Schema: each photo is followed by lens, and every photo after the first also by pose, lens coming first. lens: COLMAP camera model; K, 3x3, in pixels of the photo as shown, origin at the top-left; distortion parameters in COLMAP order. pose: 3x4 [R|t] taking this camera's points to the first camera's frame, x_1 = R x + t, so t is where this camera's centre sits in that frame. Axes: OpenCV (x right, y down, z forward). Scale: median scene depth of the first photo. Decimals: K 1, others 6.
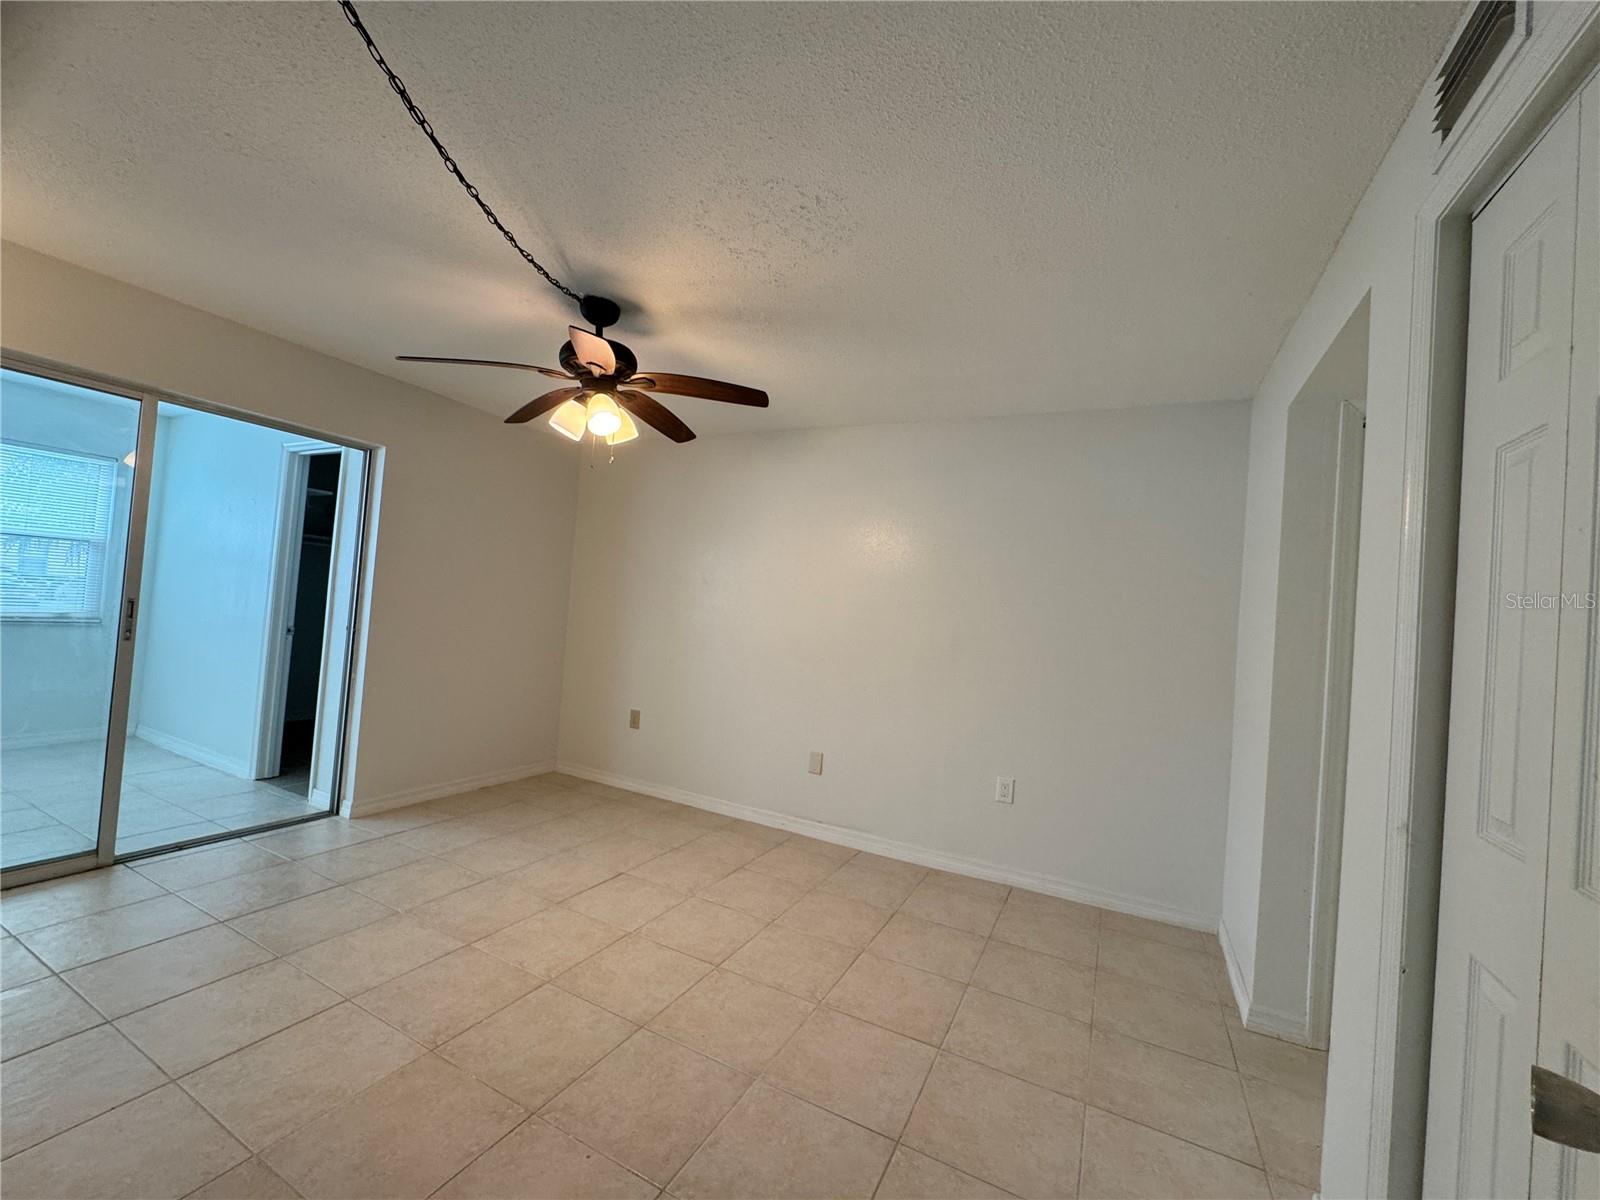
lens RADIAL K [[638.7, 0, 797.7], [0, 638.7, 594.8], [0, 0, 1]] dist [-0.003048, 0.000284]
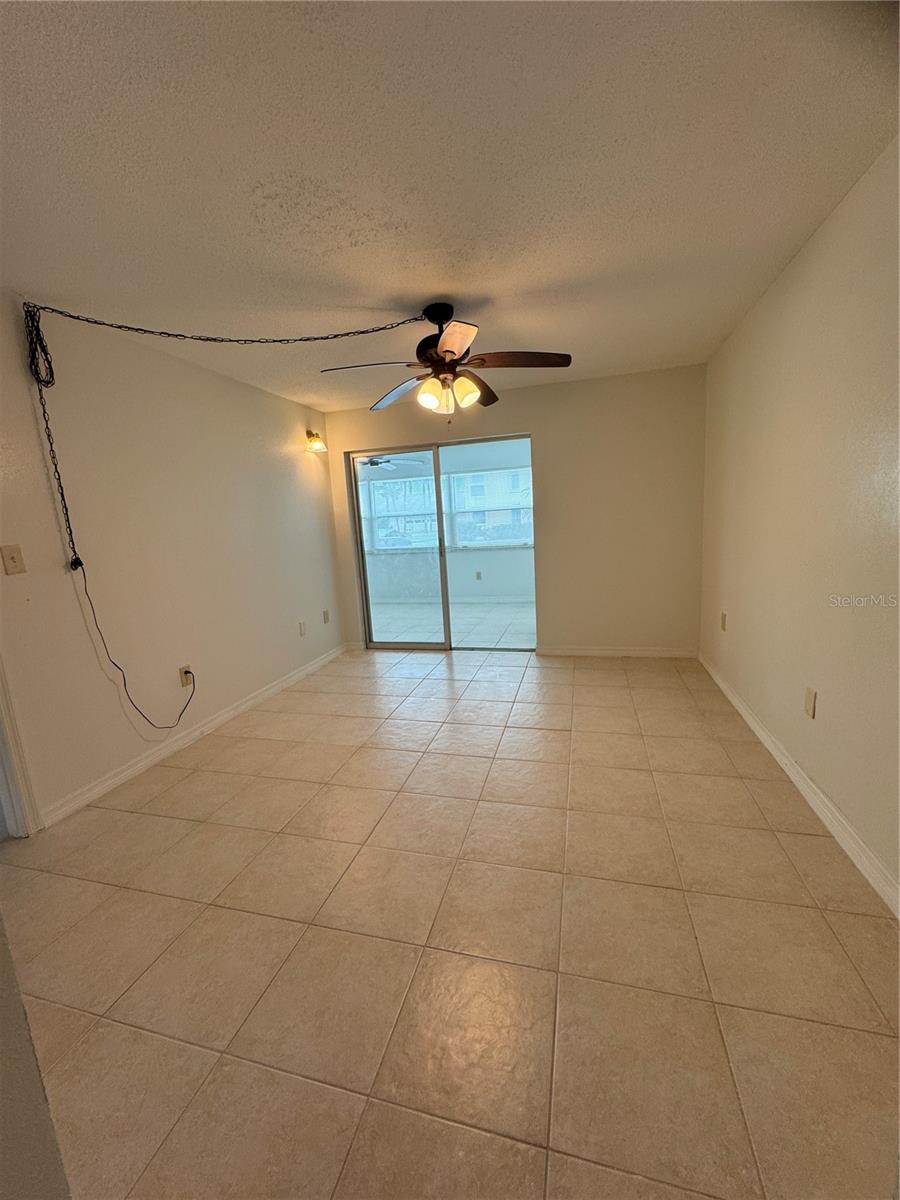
lens RADIAL K [[479.1, 0, 452.1], [0, 479.1, 598.6], [0, 0, 1]] dist [-0.003048, 0.000284]
pose [[0.192688, 0.070188, -0.978747, 0.554352], [0.105152, 0.990218, 0.091713, 0.053092], [0.975610, -0.120590, 0.183423, 0.567922]]
